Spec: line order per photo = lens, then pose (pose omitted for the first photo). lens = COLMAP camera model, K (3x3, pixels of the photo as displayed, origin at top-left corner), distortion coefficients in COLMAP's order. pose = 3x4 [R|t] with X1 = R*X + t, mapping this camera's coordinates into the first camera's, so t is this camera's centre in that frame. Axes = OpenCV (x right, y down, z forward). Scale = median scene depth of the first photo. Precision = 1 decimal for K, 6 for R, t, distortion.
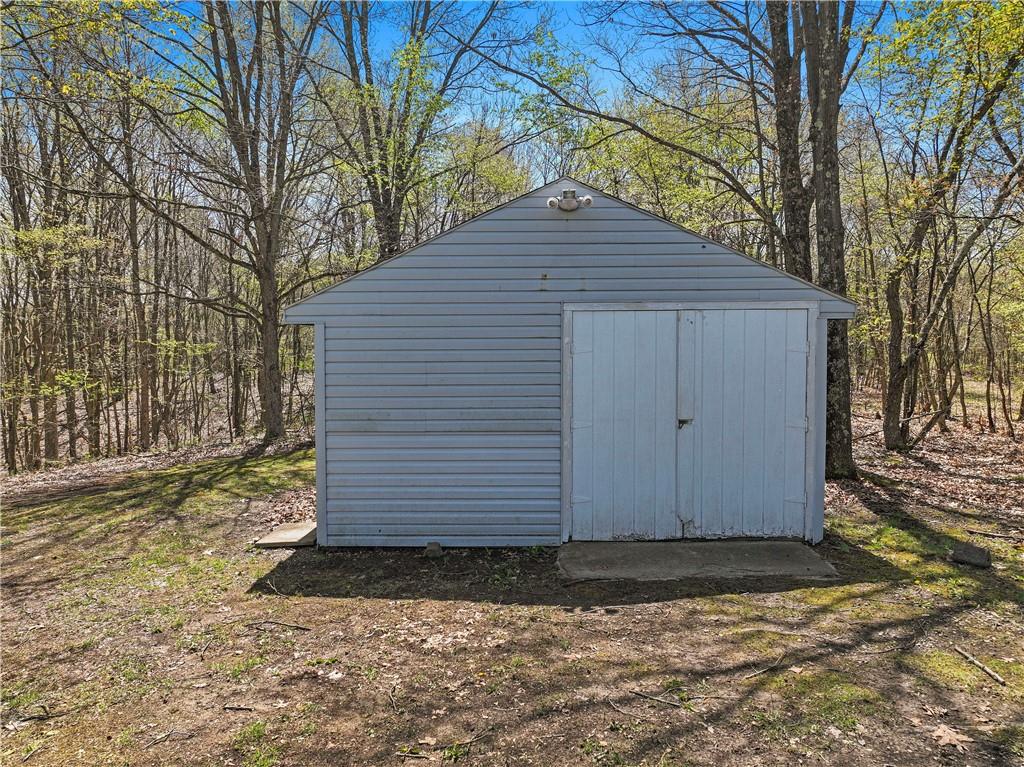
lens RADIAL K [[715.1, 0, 511.3], [0, 715.1, 382.5], [0, 0, 1]] dist [-0.000989, 0.017426]
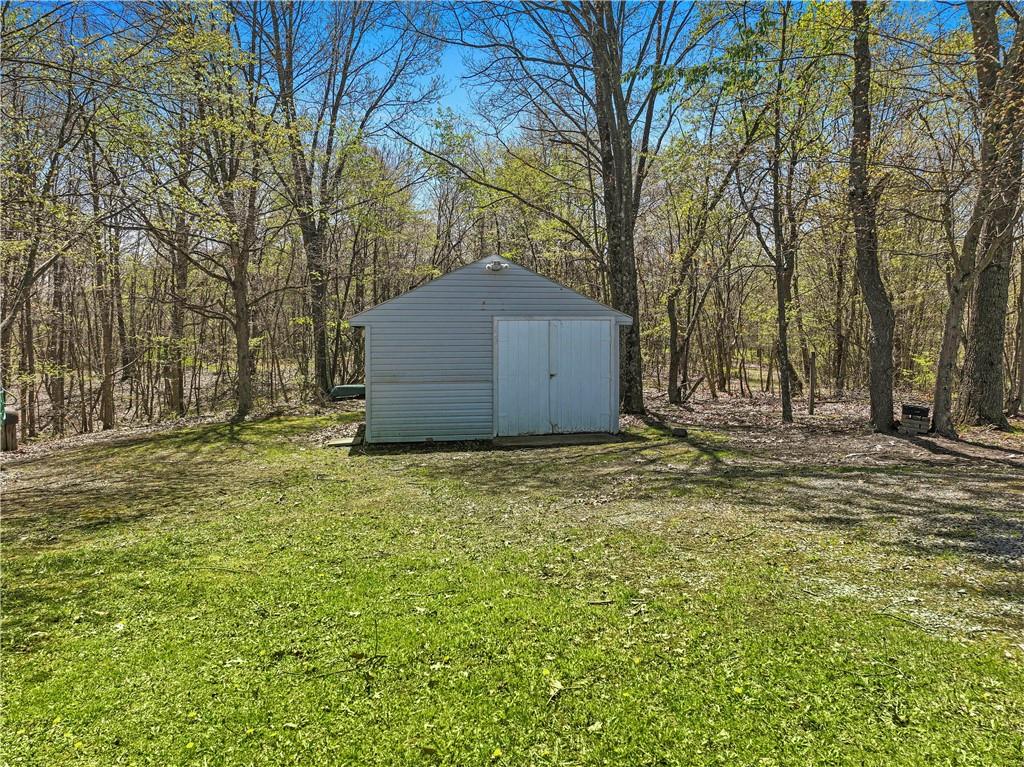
lens RADIAL K [[715.1, 0, 510.1], [0, 715.1, 384.8], [0, 0, 1]] dist [-0.000989, 0.017426]
pose [[0.981139, -0.011246, 0.192975, -0.264793], [0.010322, 0.999930, 0.005796, 0.067979], [-0.193026, -0.003695, 0.981187, -0.953131]]
